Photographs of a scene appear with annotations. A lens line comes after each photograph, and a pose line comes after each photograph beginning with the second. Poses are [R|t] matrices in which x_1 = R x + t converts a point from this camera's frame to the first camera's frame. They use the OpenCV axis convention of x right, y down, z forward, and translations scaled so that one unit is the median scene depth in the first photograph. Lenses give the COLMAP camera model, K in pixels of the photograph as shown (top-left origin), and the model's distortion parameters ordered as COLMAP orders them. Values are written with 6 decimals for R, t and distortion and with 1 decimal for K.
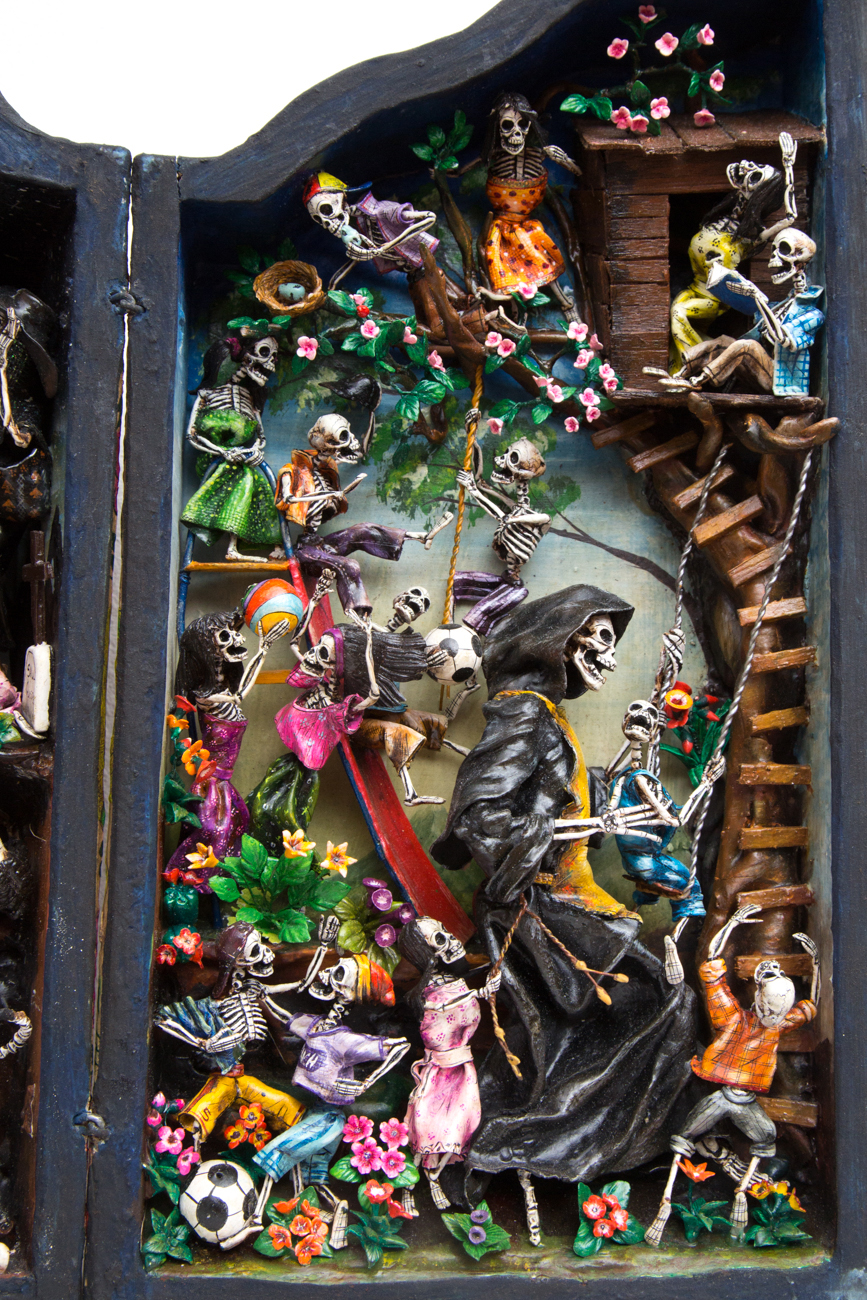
lens RADIAL K [[1696.4, 0, 493.5], [0, 1696.4, 616.3], [0, 0, 1]] dist [-0.000261, 0.061888]
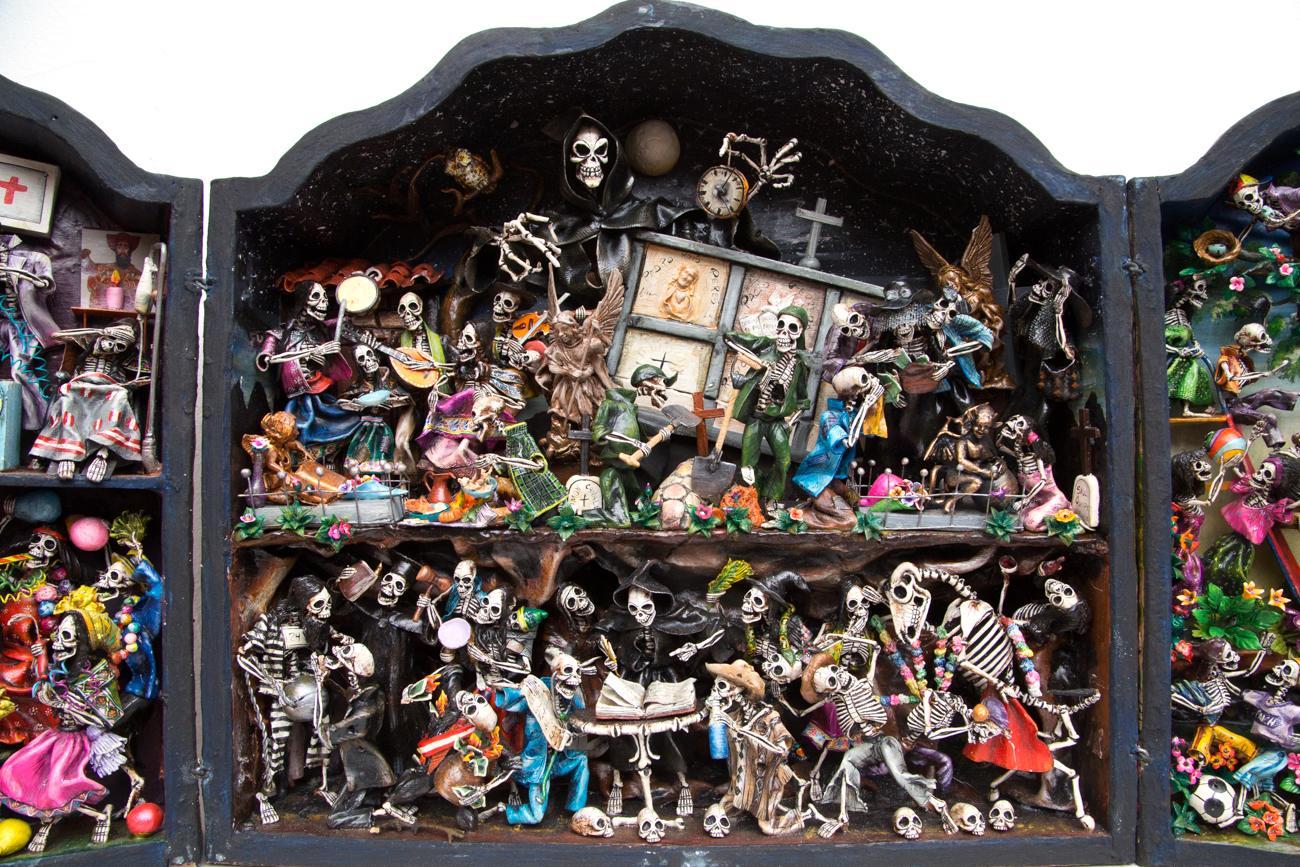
lens RADIAL K [[917.8, 0, 661.2], [0, 917.8, 457.2], [0, 0, 1]] dist [-0.131135, 0.057660]
pose [[0.919478, -0.037174, -0.391381, -0.296445], [0.060906, 0.996970, 0.048395, -0.067715], [0.388396, -0.068335, 0.918955, 0.012143]]
